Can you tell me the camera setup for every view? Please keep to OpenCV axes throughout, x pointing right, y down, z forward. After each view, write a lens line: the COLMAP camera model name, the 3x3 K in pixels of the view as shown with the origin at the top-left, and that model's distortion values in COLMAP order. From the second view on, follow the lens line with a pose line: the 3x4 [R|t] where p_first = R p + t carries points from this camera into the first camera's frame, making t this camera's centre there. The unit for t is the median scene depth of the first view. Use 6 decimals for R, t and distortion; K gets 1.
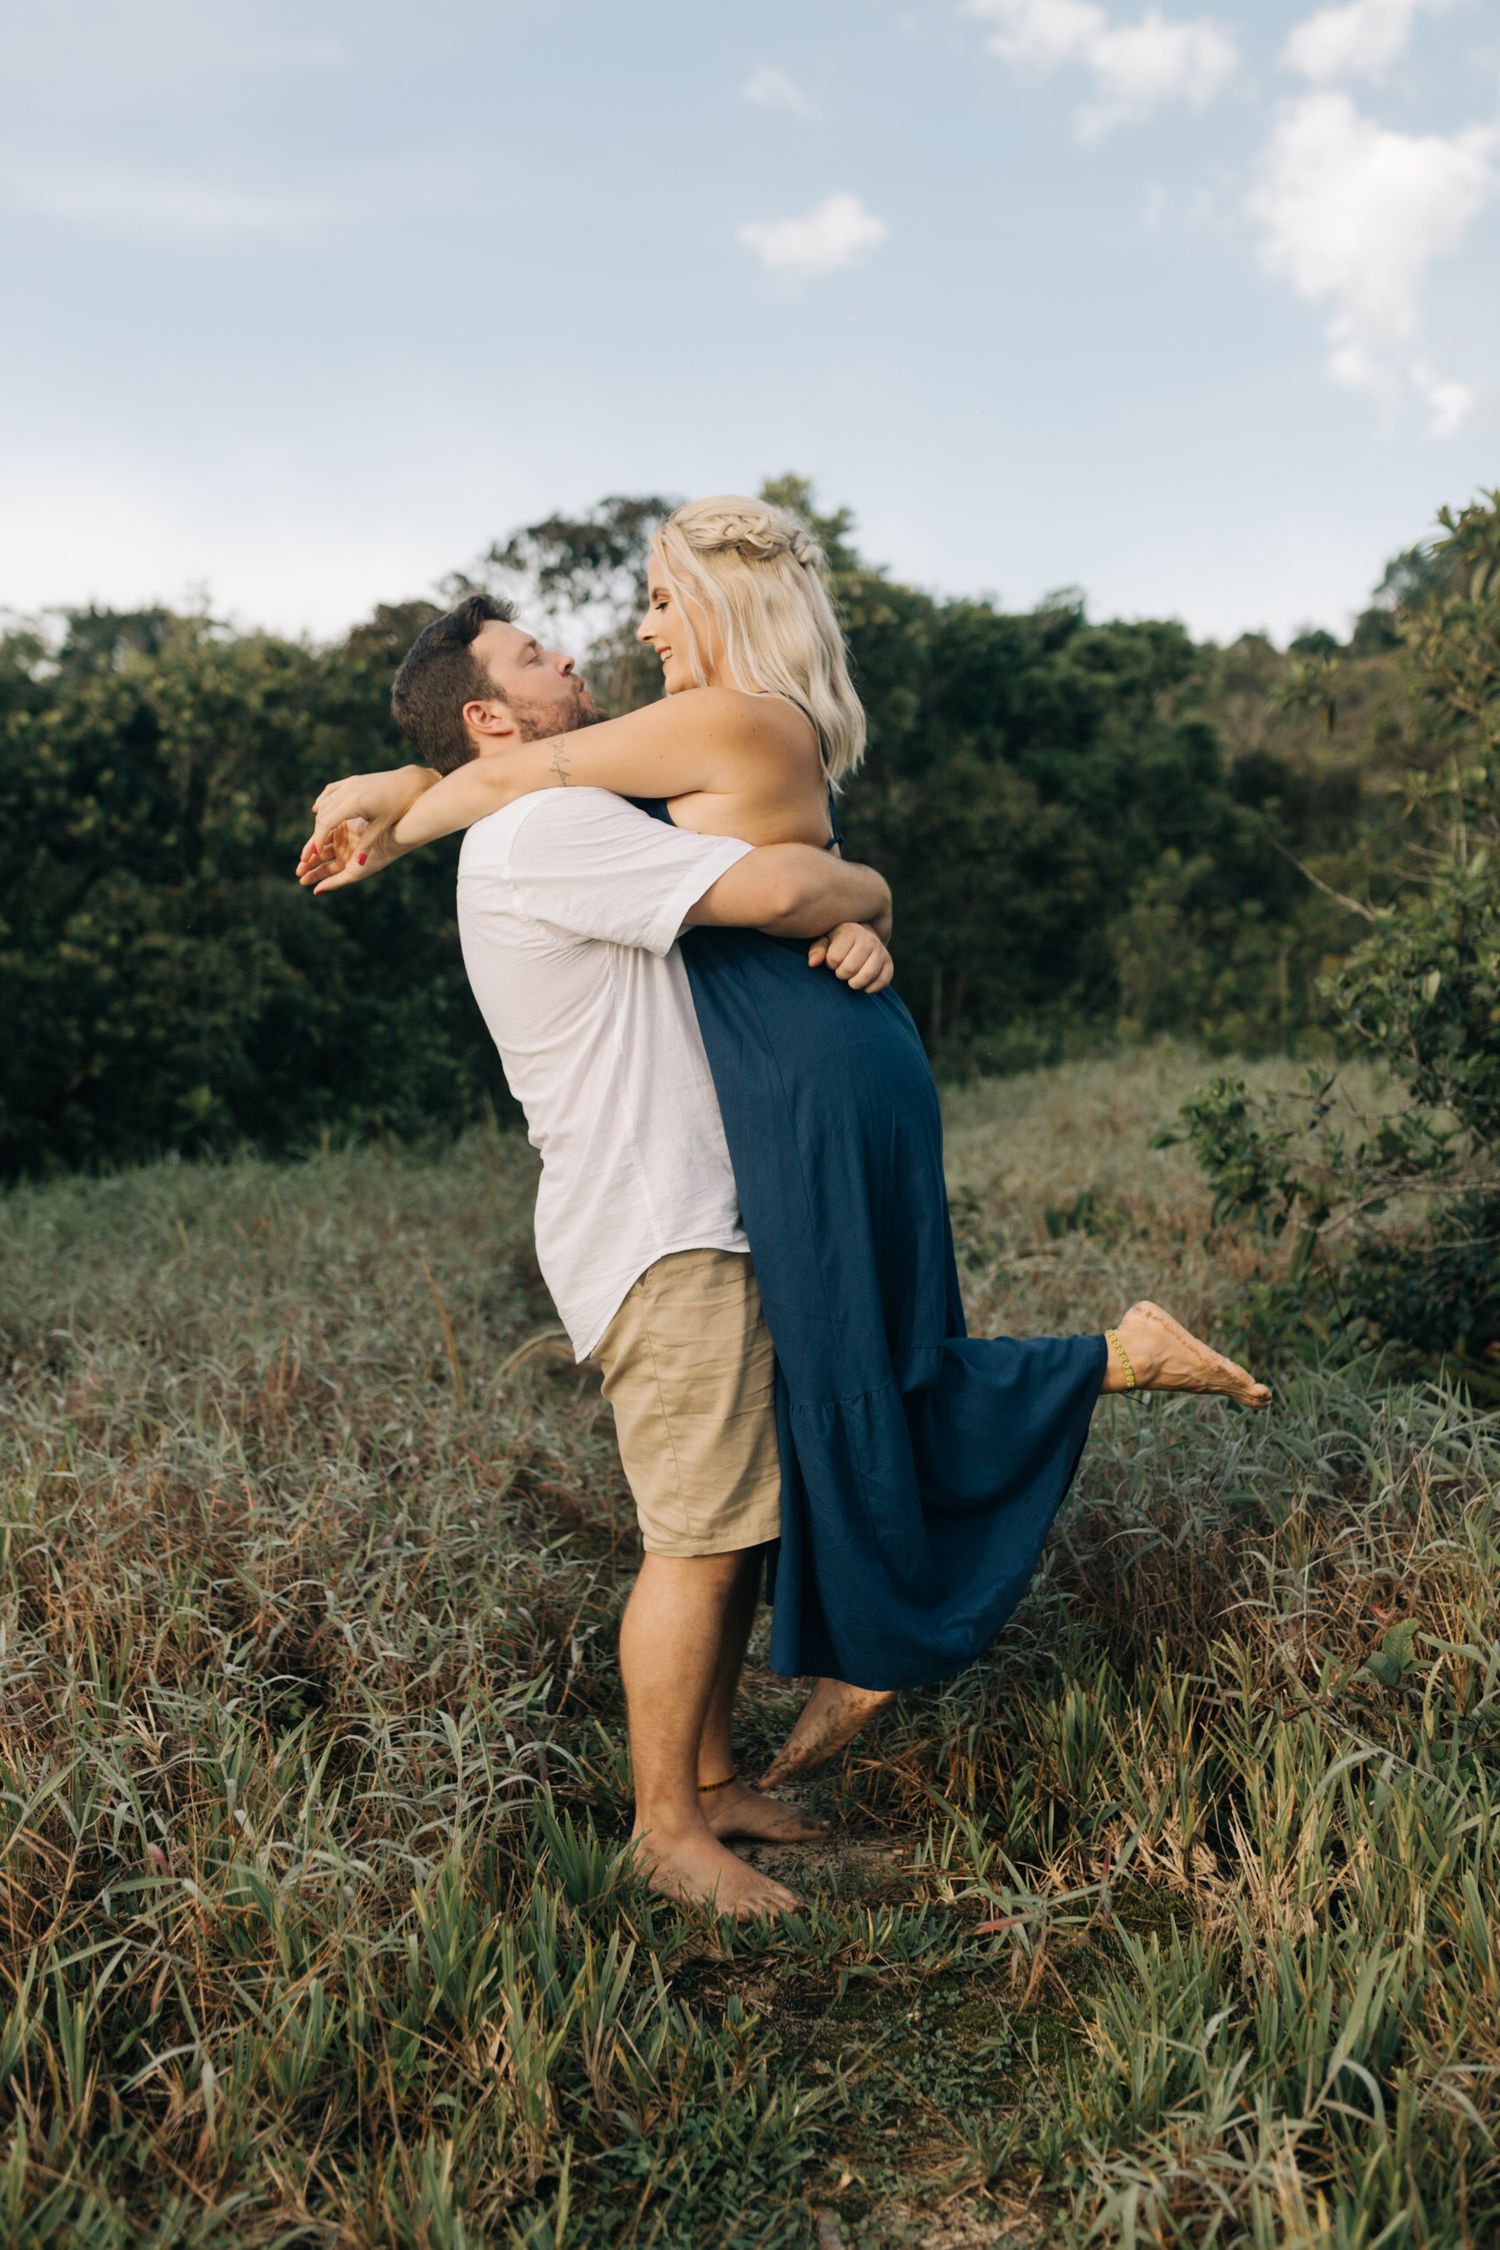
lens RADIAL K [[2159.1, 0, 740.2], [0, 2159.1, 1121.6], [0, 0, 1]] dist [-0.049485, 0.082028]
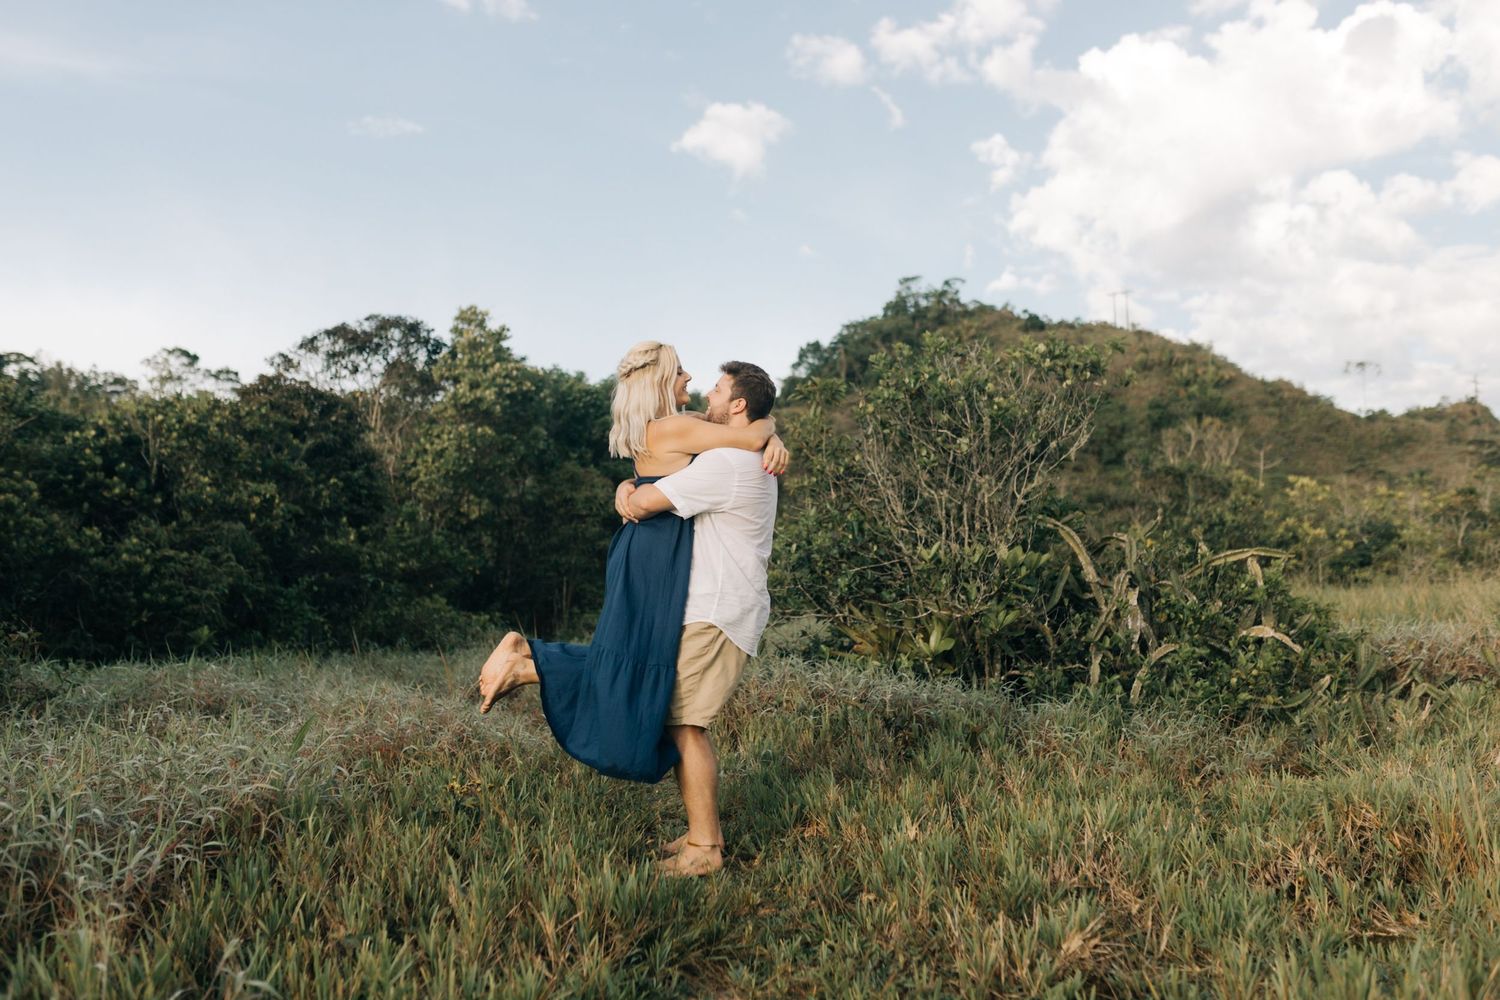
lens RADIAL K [[1439.4, 0, 750.0], [0, 1439.4, 500.0], [0, 0, 1]] dist [-0.049485, 0.082028]
pose [[0.968575, 0.015101, 0.248263, -0.053612], [0.019763, 0.990327, -0.137339, 0.032235], [-0.247936, 0.137930, 0.958907, -0.207004]]
